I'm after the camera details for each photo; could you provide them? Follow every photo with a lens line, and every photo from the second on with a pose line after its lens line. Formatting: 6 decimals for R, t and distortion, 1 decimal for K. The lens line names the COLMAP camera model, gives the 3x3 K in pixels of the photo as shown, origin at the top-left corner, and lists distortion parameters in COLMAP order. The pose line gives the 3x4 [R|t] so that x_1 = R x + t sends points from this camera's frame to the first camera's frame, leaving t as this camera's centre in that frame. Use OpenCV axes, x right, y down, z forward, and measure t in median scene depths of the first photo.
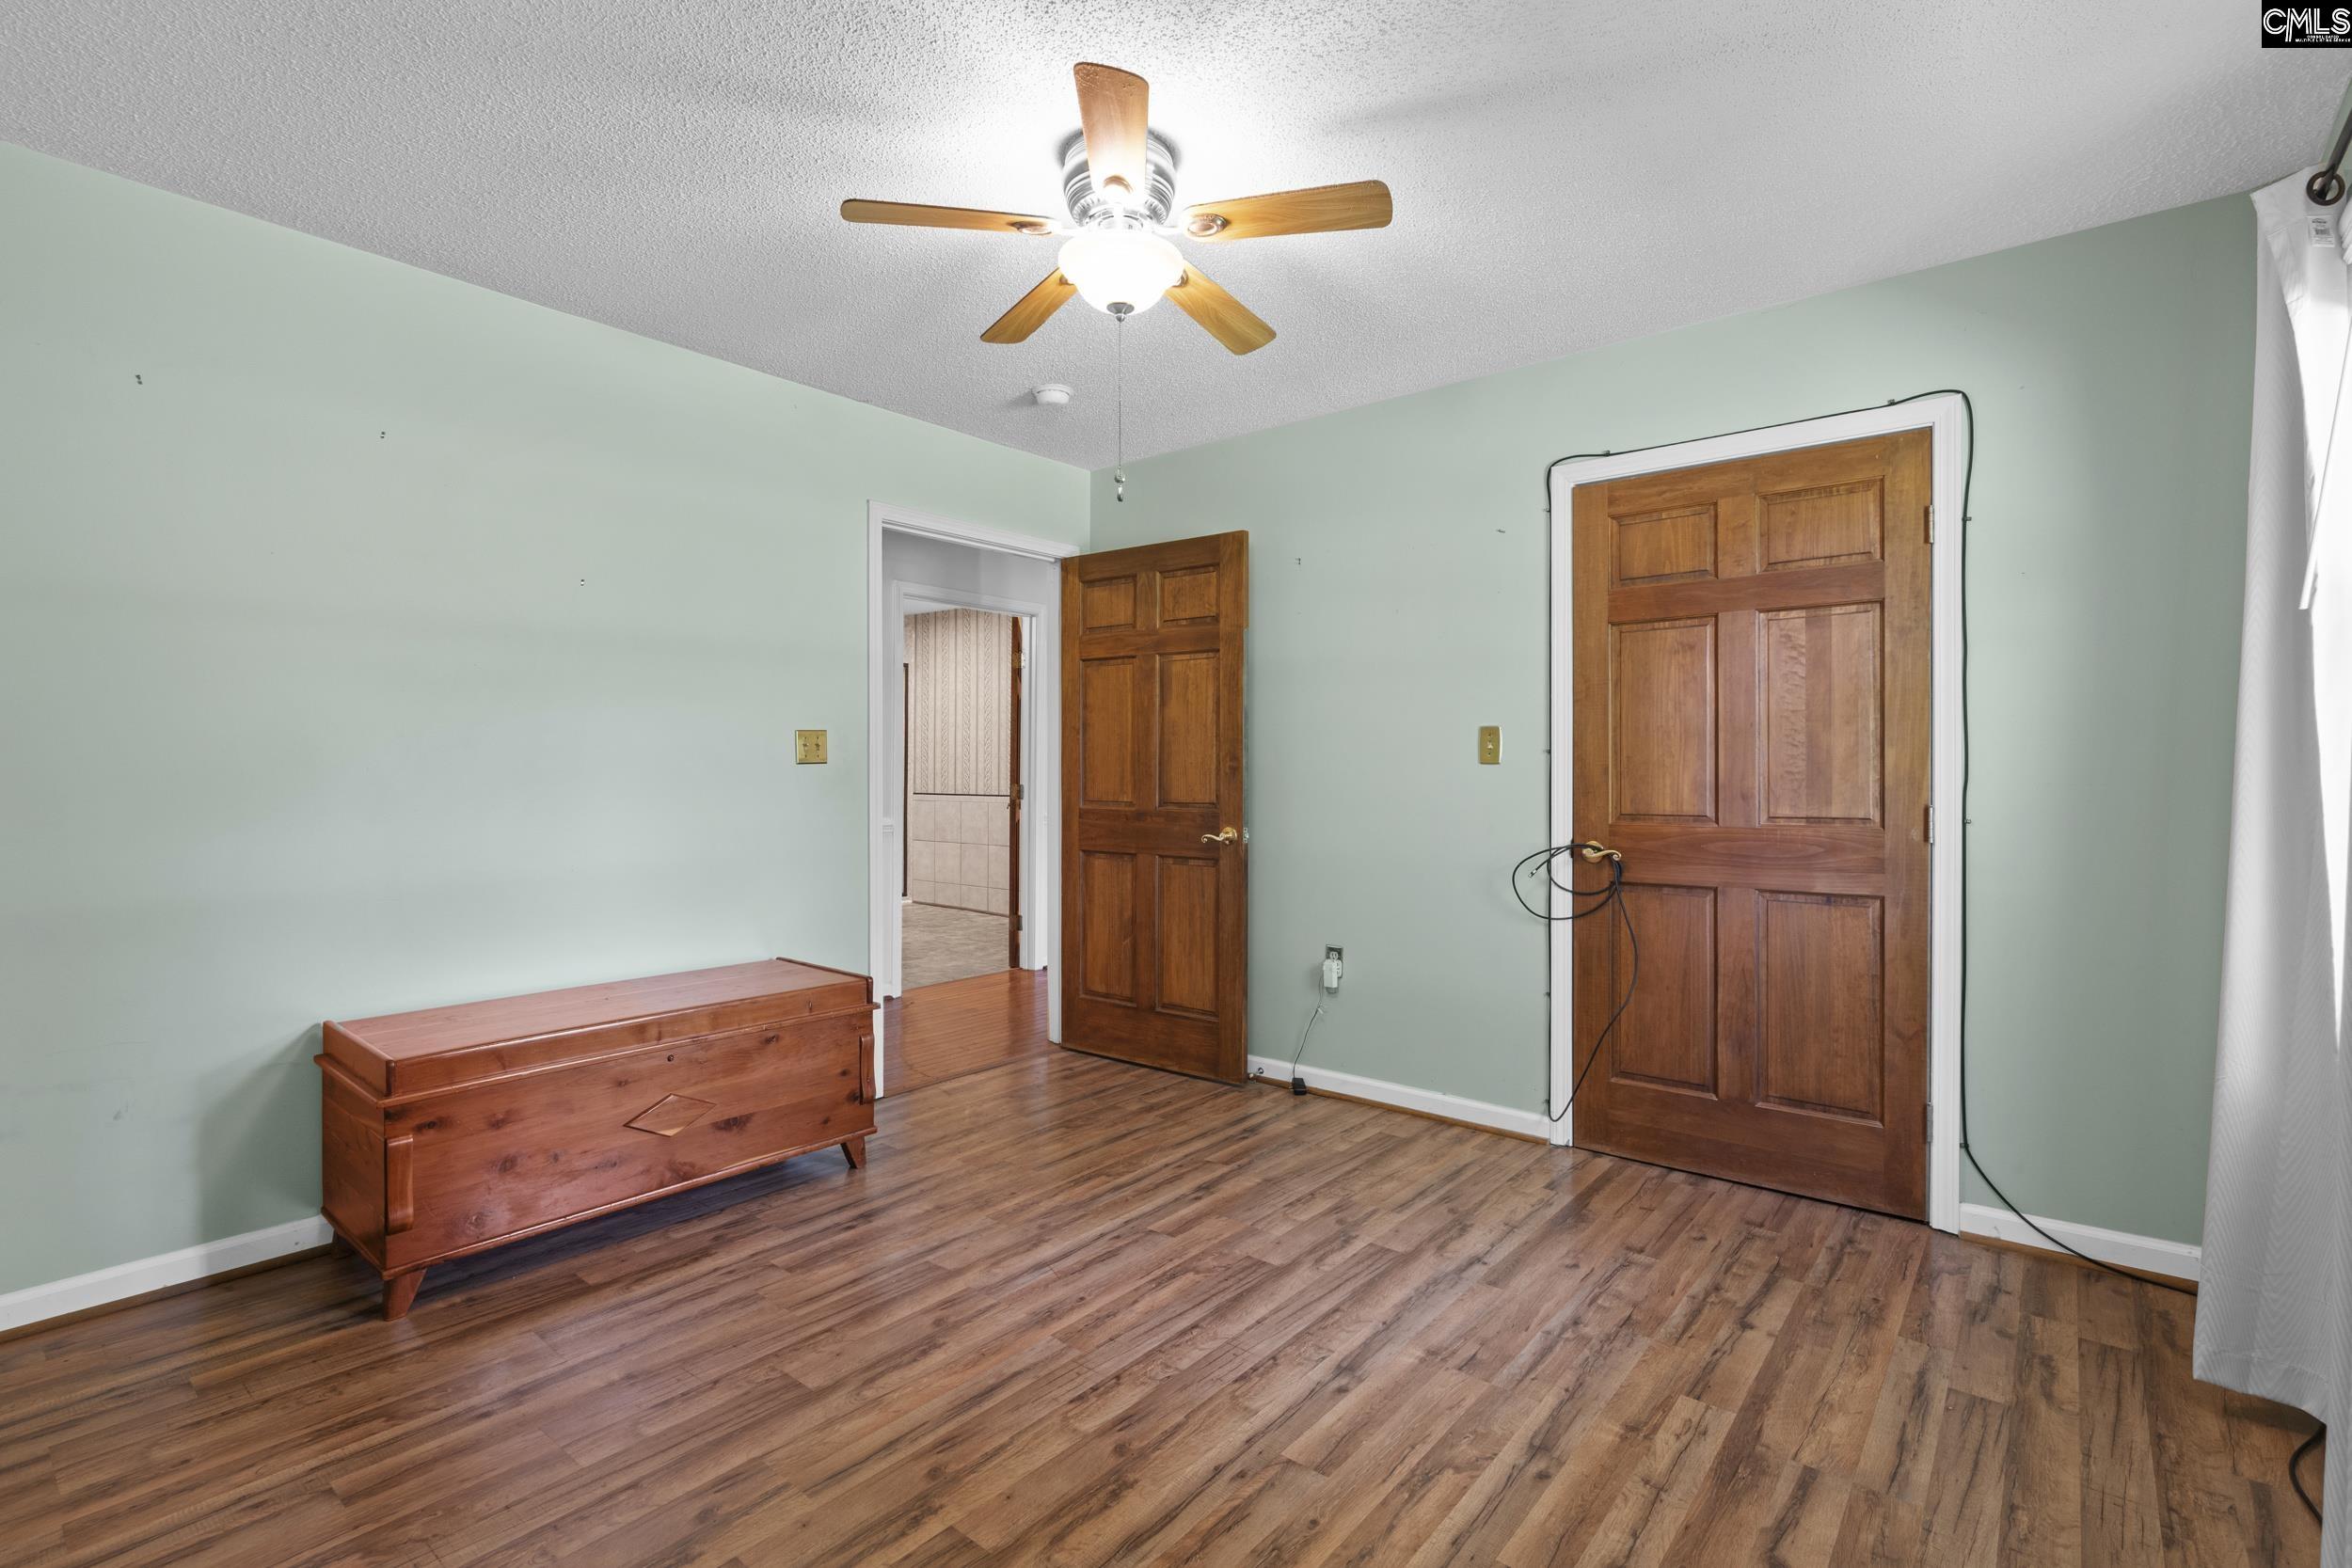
lens RADIAL K [[1076.7, 0, 1176.1], [0, 1076.7, 775.2], [0, 0, 1]] dist [0.000911, 0.000004]
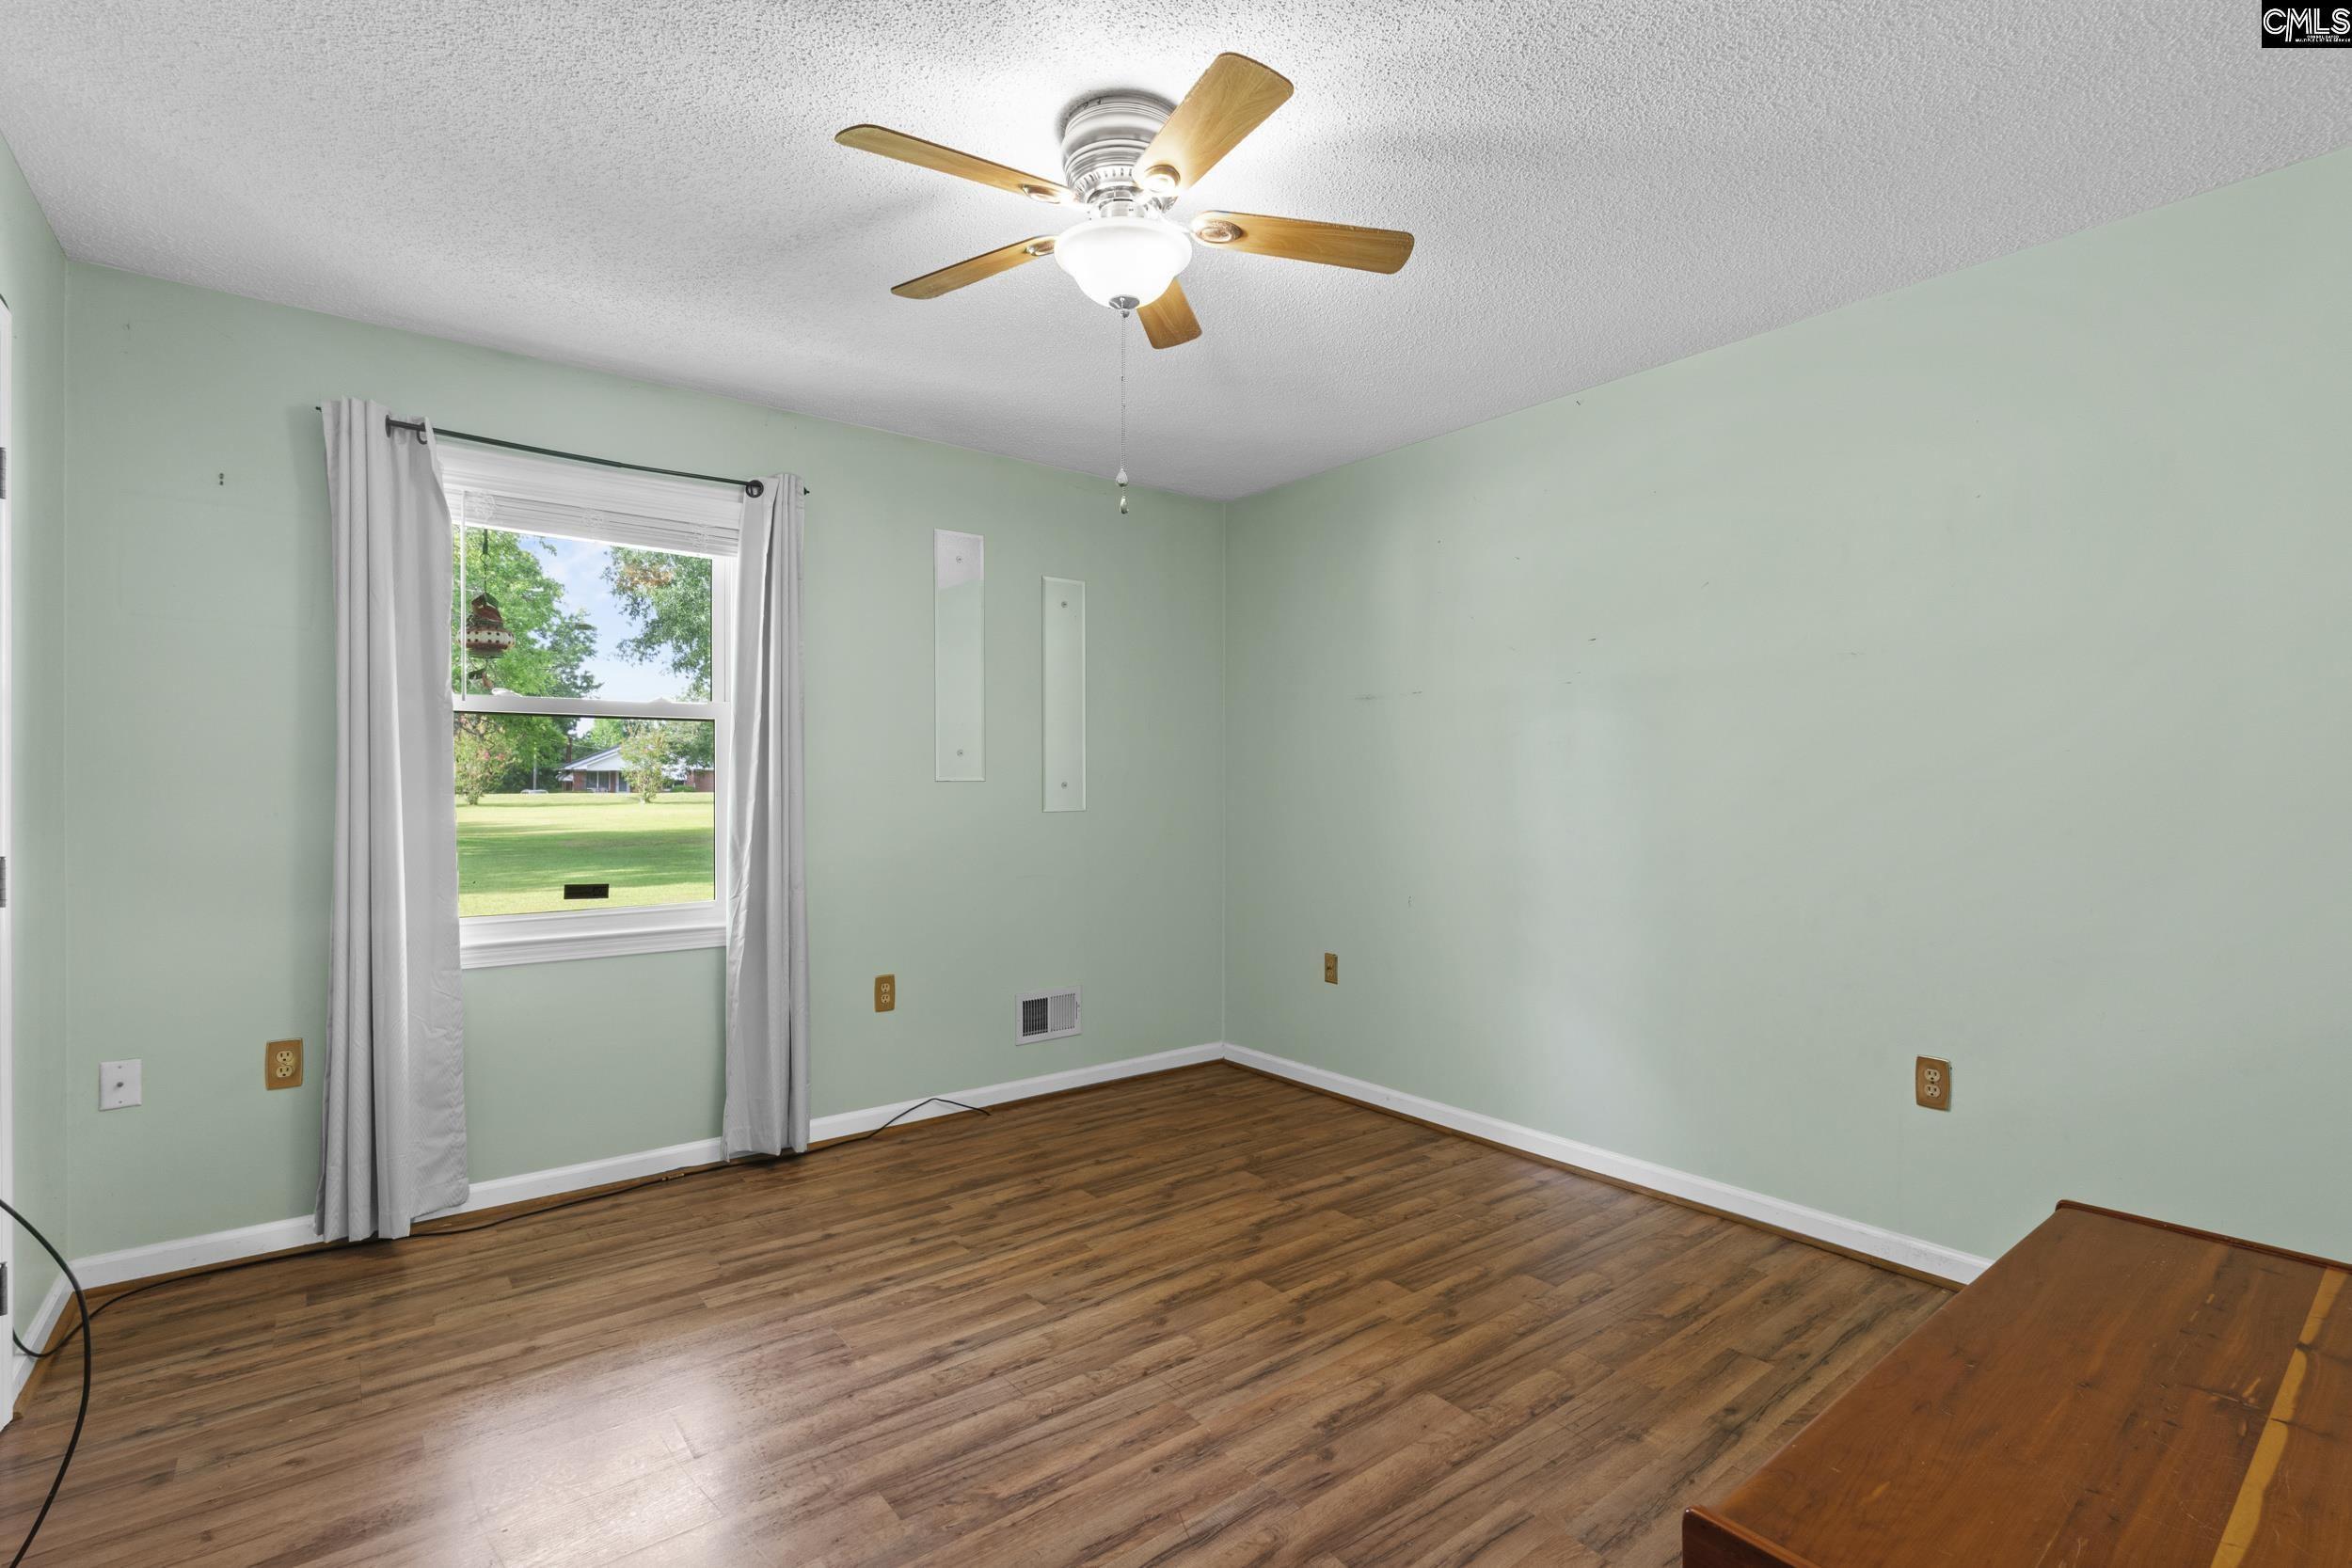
lens RADIAL K [[1076.7, 0, 1175.9], [0, 1076.7, 783.7], [0, 0, 1]] dist [0.000911, 0.000004]
pose [[-0.976623, -0.000653, 0.214959, -0.313318], [0.000882, 0.999975, 0.007044, -0.034776], [-0.214958, 0.007069, -0.976598, 2.031878]]
